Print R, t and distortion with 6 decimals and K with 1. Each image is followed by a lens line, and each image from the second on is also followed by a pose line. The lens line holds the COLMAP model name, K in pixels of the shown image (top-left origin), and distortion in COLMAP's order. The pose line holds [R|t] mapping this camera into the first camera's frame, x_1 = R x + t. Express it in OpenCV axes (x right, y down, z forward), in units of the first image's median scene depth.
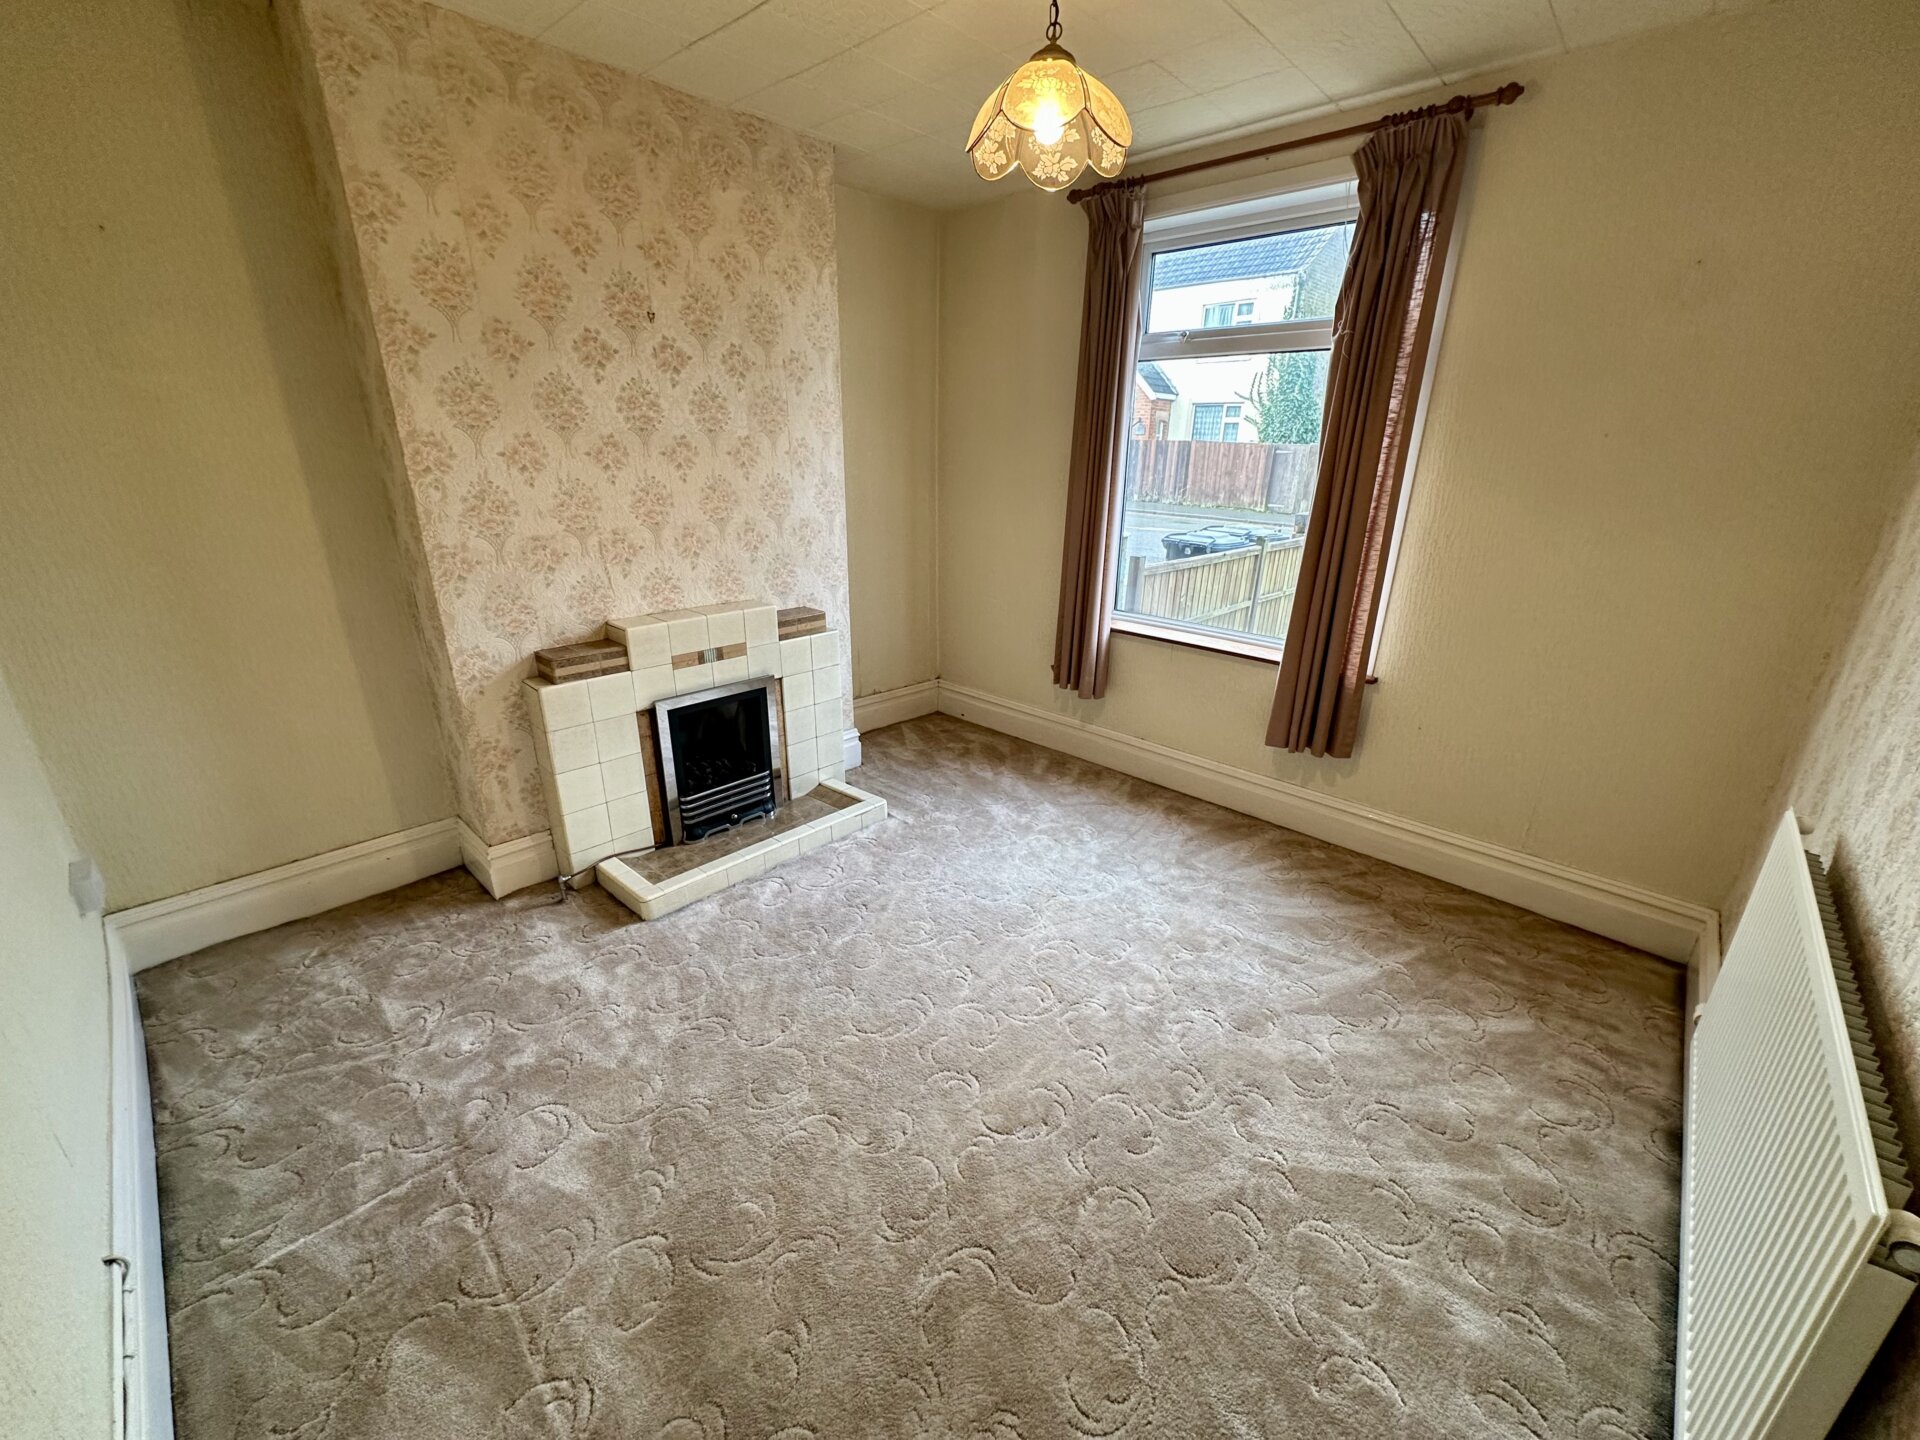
lens RADIAL K [[762.8, 0, 968.2], [0, 762.8, 719.0], [0, 0, 1]] dist [-0.001976, -0.000523]
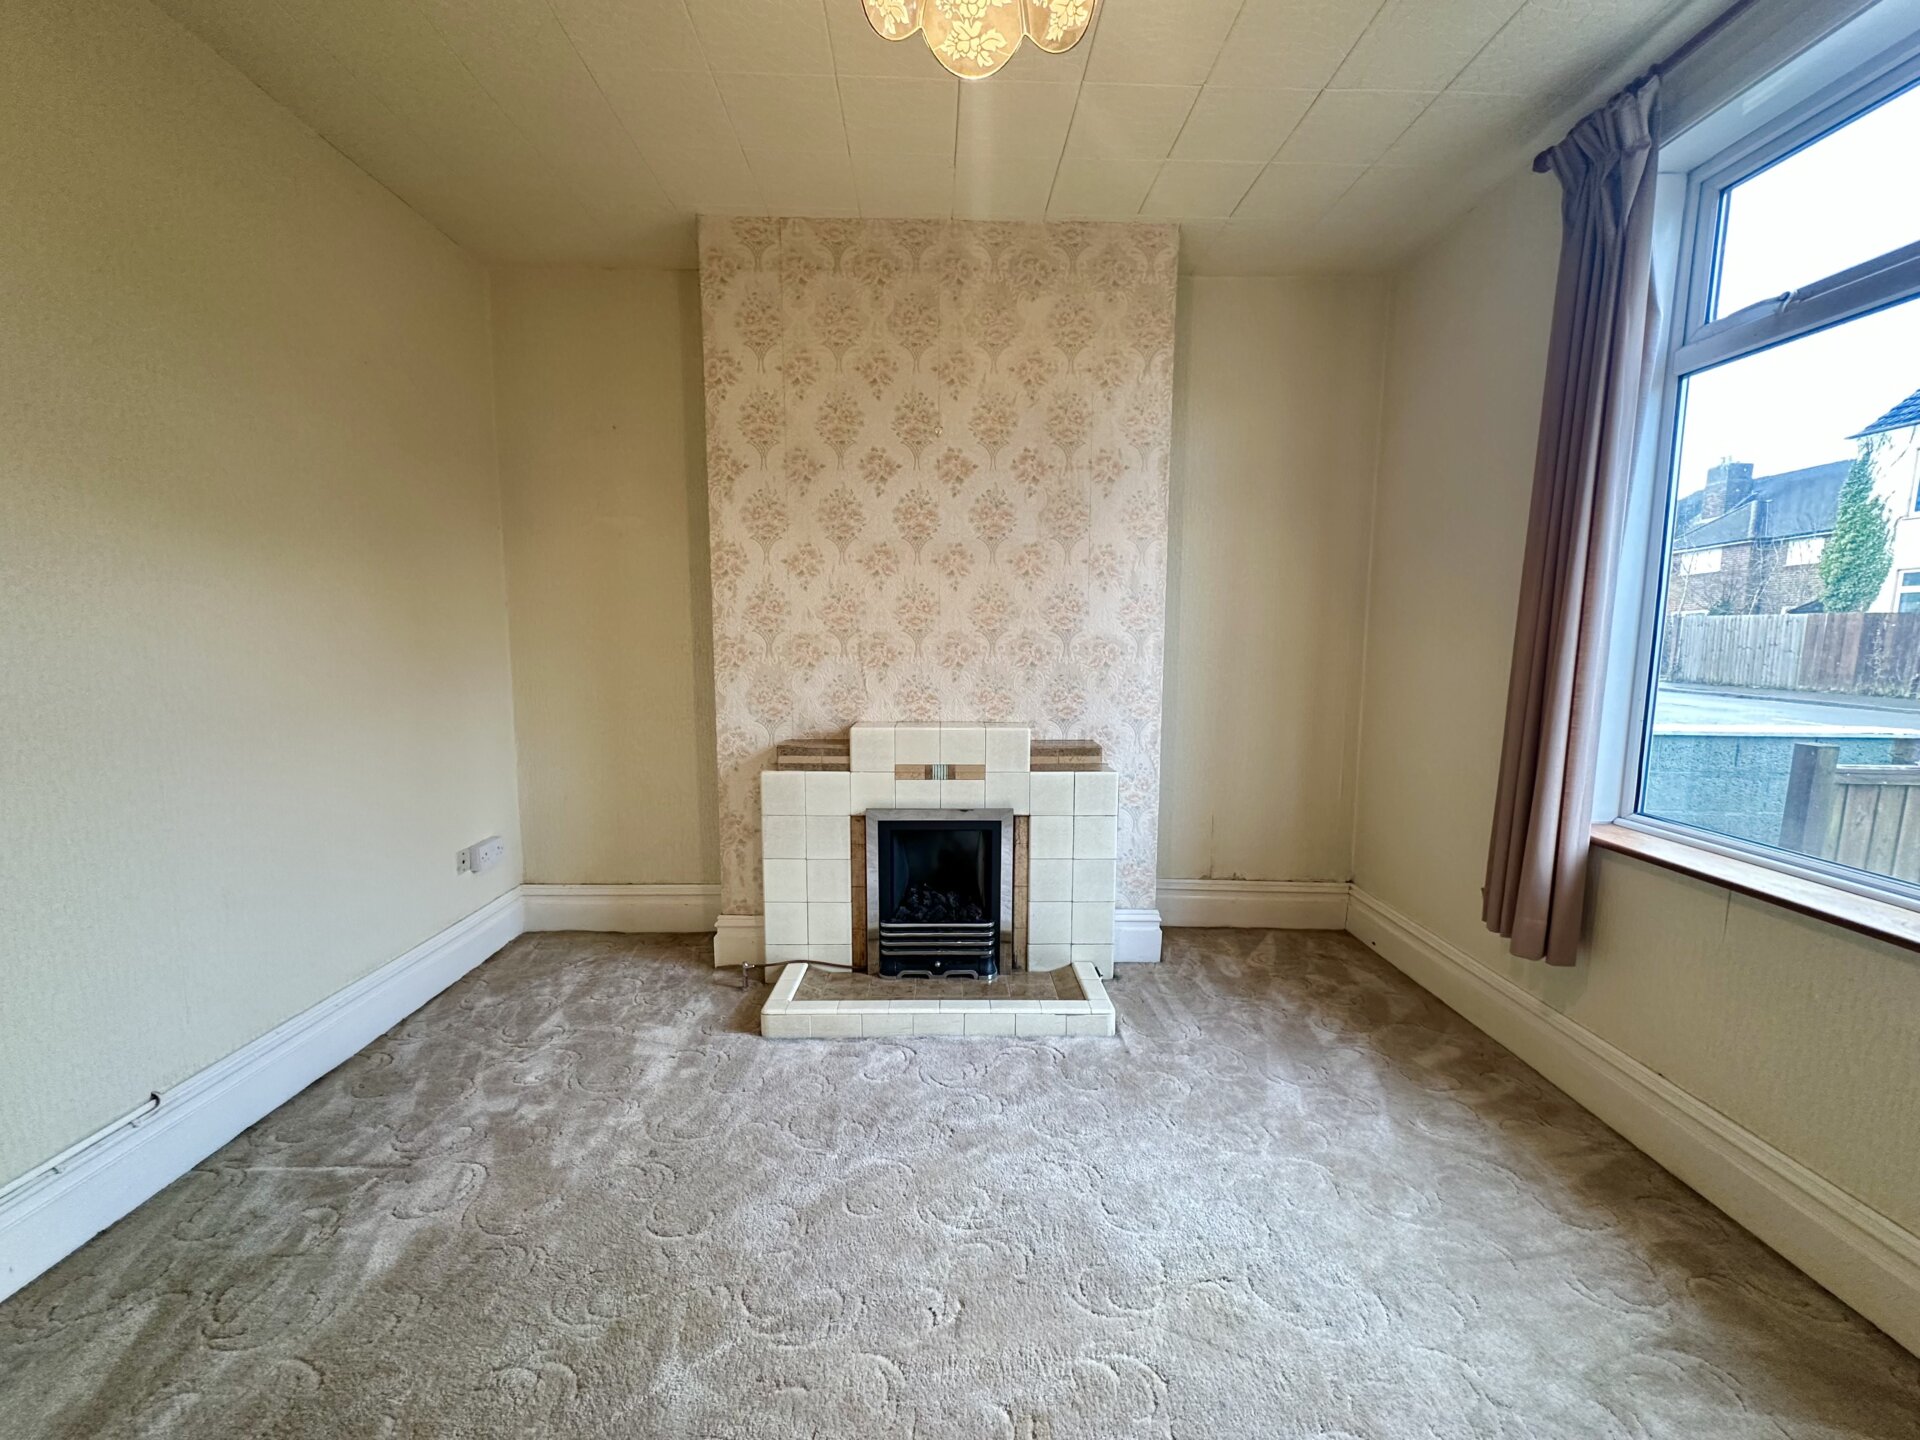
lens RADIAL K [[762.8, 0, 956.2], [0, 762.8, 717.1], [0, 0, 1]] dist [-0.001976, -0.000523]
pose [[0.696891, 0.067568, -0.713987, 0.332177], [-0.237151, 0.961259, -0.140504, -0.025040], [0.676833, 0.267238, 0.685916, 0.402401]]
